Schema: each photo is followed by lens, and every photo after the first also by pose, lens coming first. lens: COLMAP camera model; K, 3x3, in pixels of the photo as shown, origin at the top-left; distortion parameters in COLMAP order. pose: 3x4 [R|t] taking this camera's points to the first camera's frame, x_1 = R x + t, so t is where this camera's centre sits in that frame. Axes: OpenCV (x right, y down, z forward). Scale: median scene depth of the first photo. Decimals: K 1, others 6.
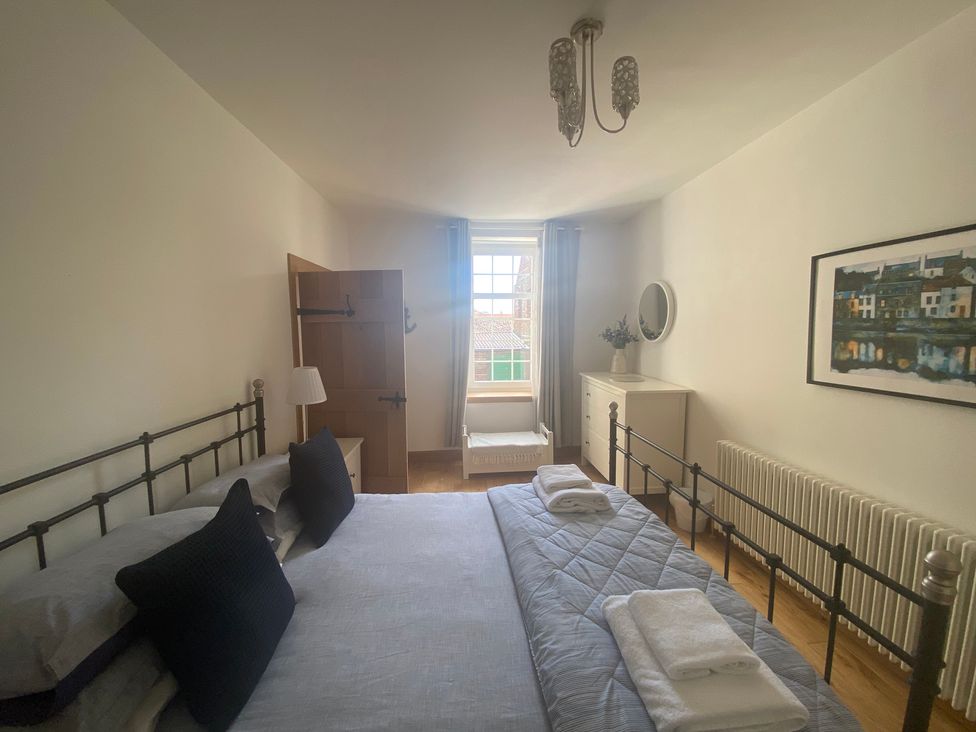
lens RADIAL K [[514.9, 0, 488.0], [0, 514.9, 366.0], [0, 0, 1]] dist [-0.000816, -0.001423]
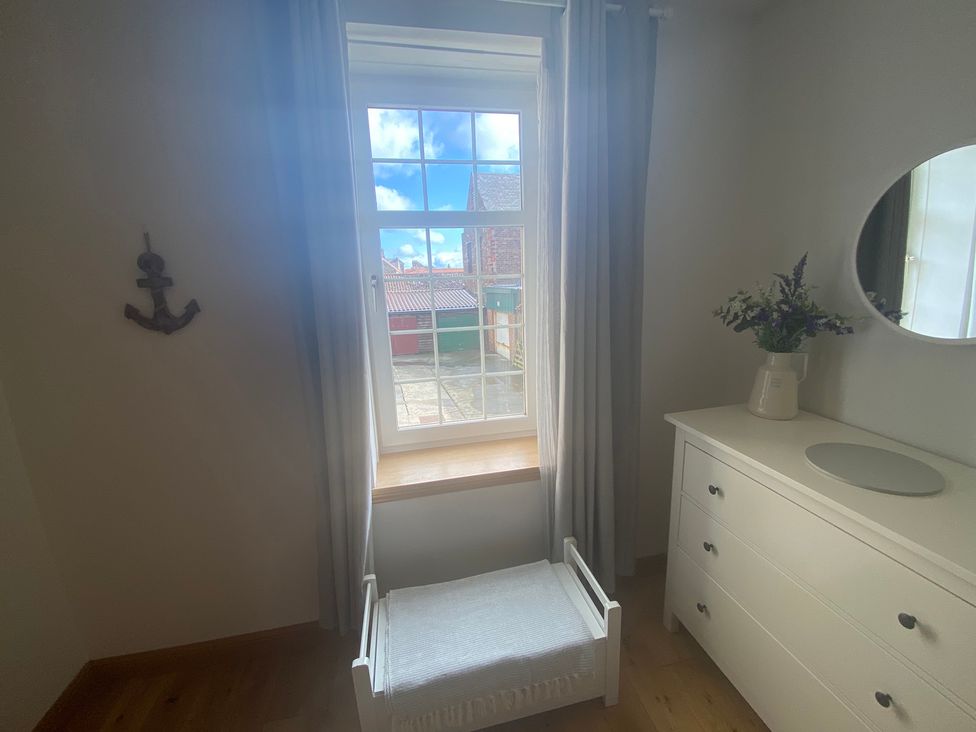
lens RADIAL K [[514.9, 0, 488.0], [0, 514.9, 366.0], [0, 0, 1]] dist [-0.000816, -0.001423]
pose [[0.992496, -0.062401, 0.105159, 0.008195], [0.047340, 0.989008, 0.140075, -0.082098], [-0.112744, -0.134046, 0.984541, 0.640052]]
